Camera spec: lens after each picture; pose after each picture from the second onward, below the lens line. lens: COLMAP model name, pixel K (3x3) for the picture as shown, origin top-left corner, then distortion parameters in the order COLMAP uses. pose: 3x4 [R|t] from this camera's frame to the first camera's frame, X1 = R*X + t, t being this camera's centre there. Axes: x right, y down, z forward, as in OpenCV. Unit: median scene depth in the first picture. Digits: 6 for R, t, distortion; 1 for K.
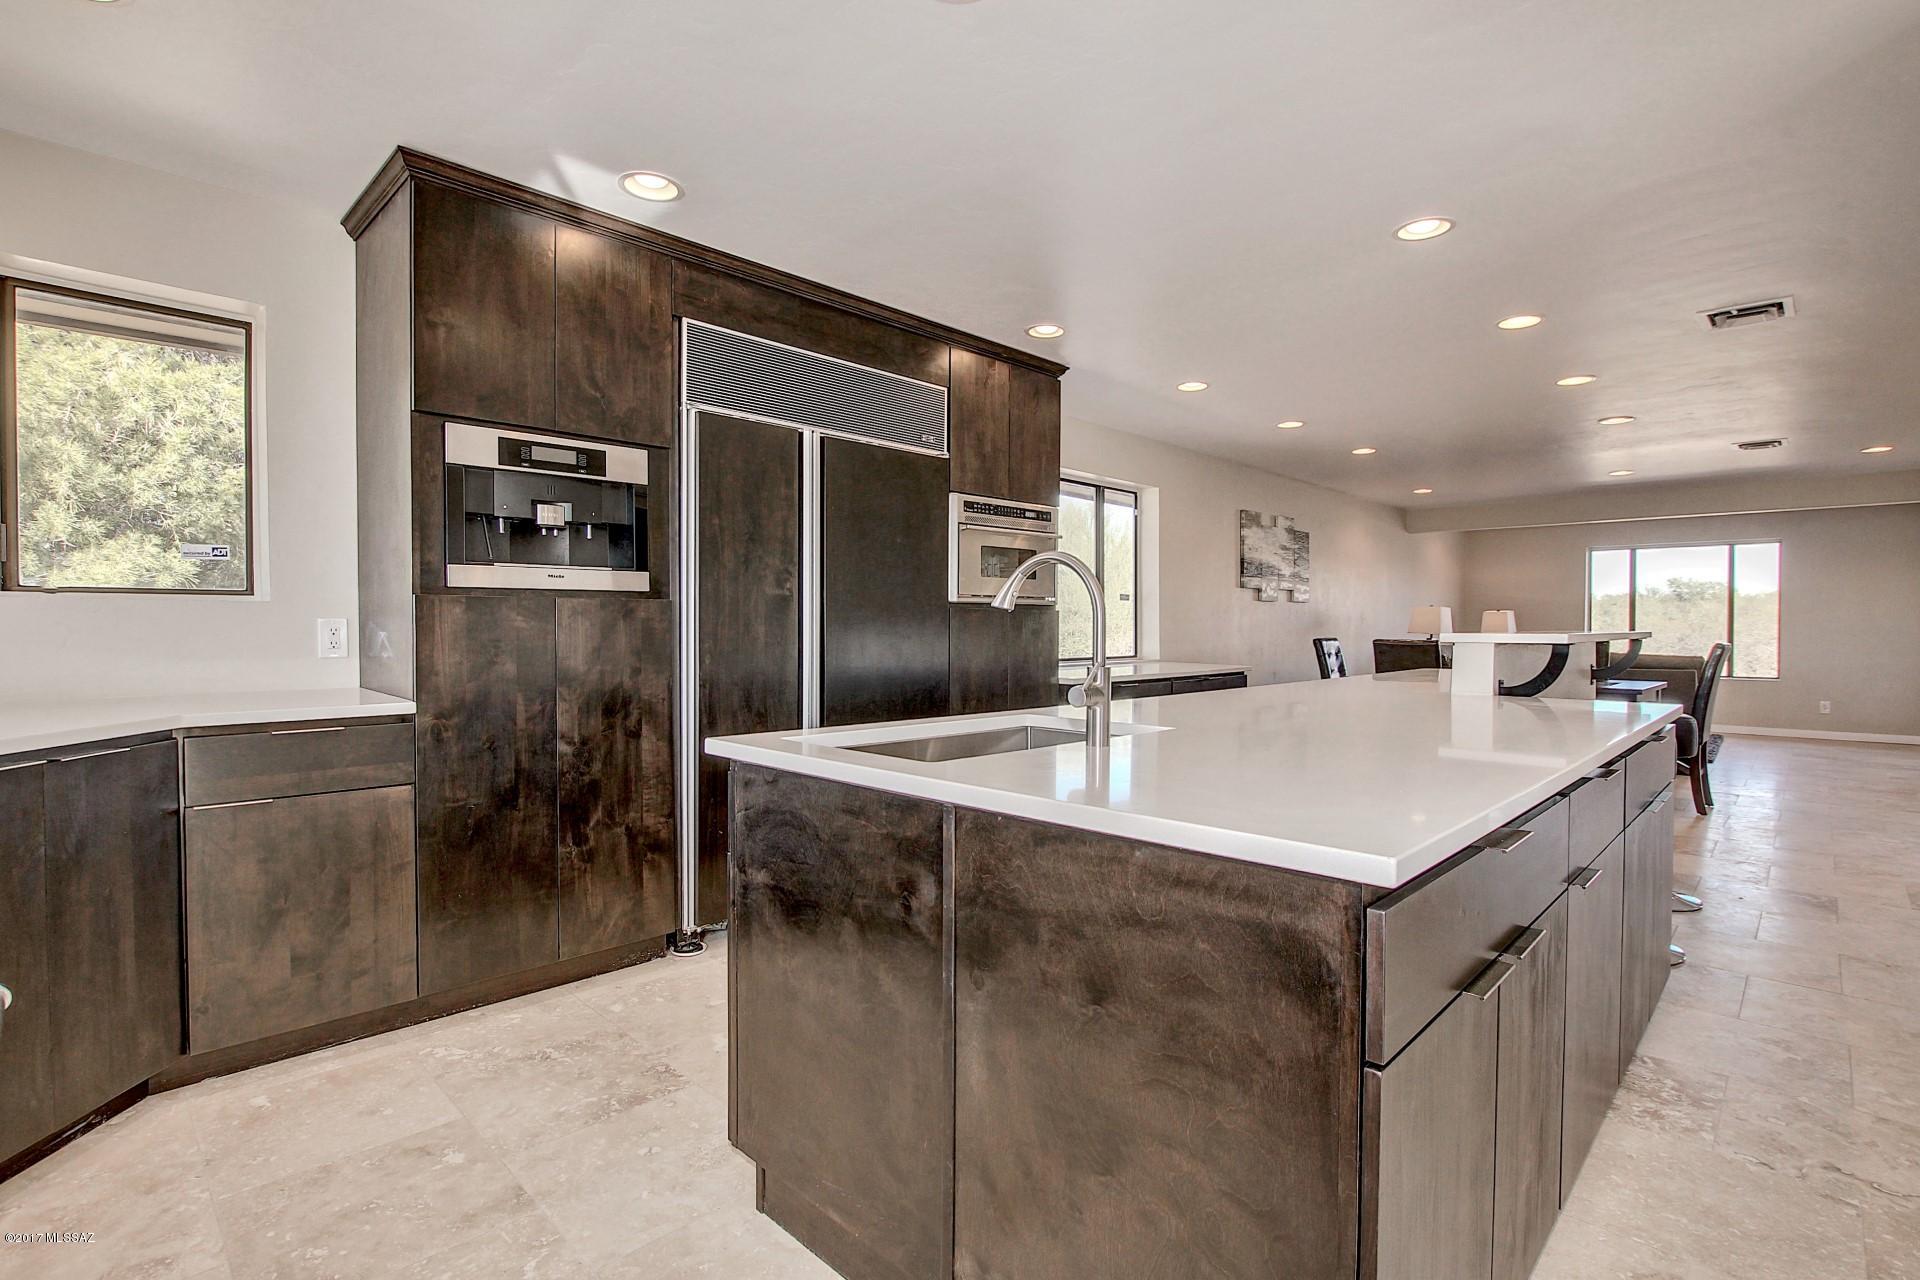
lens RADIAL K [[914.2, 0, 966.0], [0, 914.2, 619.0], [0, 0, 1]] dist [-0.001646, 0.000330]
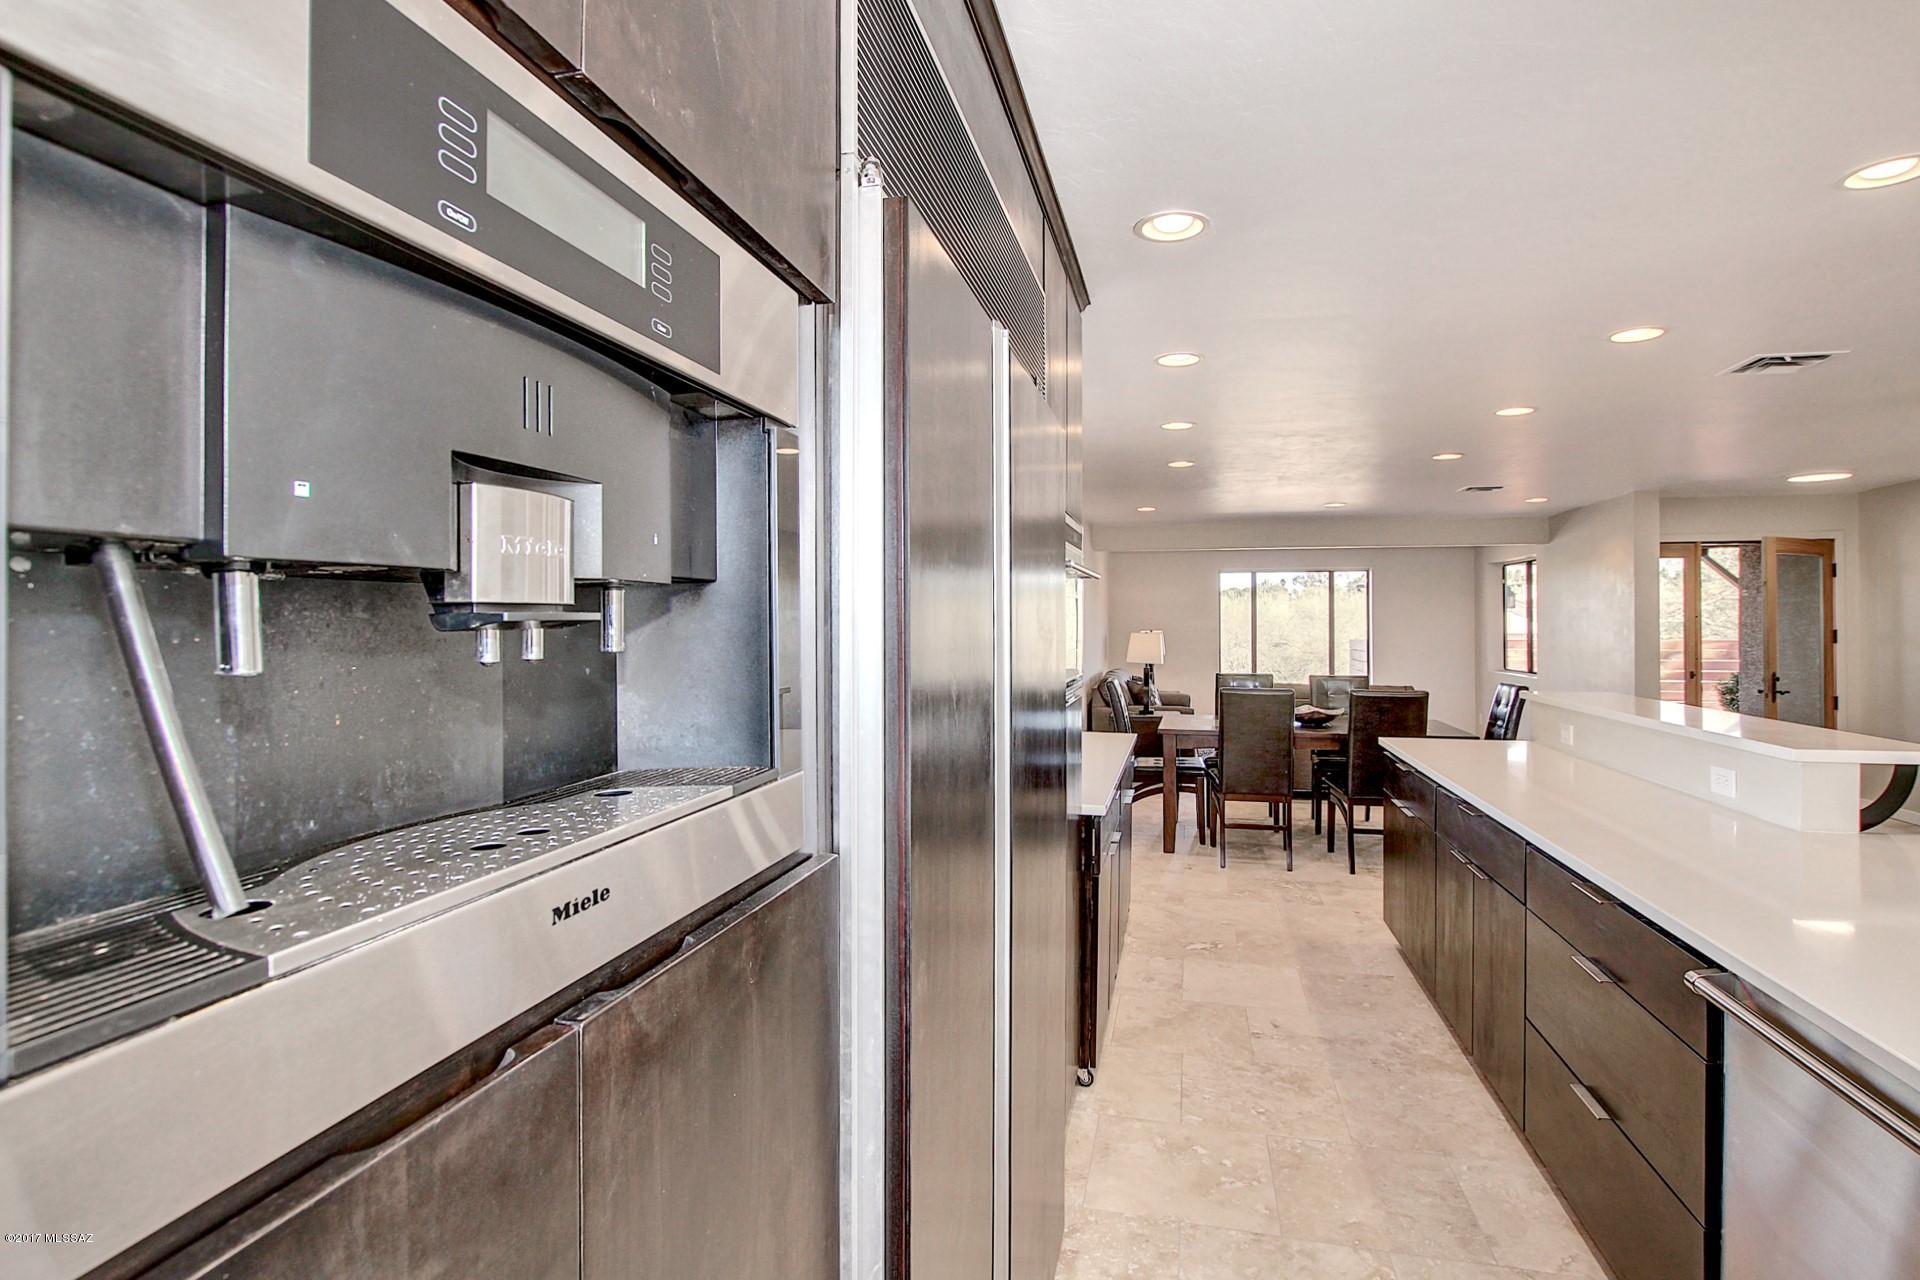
lens RADIAL K [[914.2, 0, 966.0], [0, 914.2, 619.0], [0, 0, 1]] dist [-0.001646, 0.000330]
pose [[0.872395, -0.002934, 0.488792, -0.329740], [0.002056, 0.999995, 0.002332, -0.070965], [-0.488797, -0.001029, 0.872397, 0.568312]]
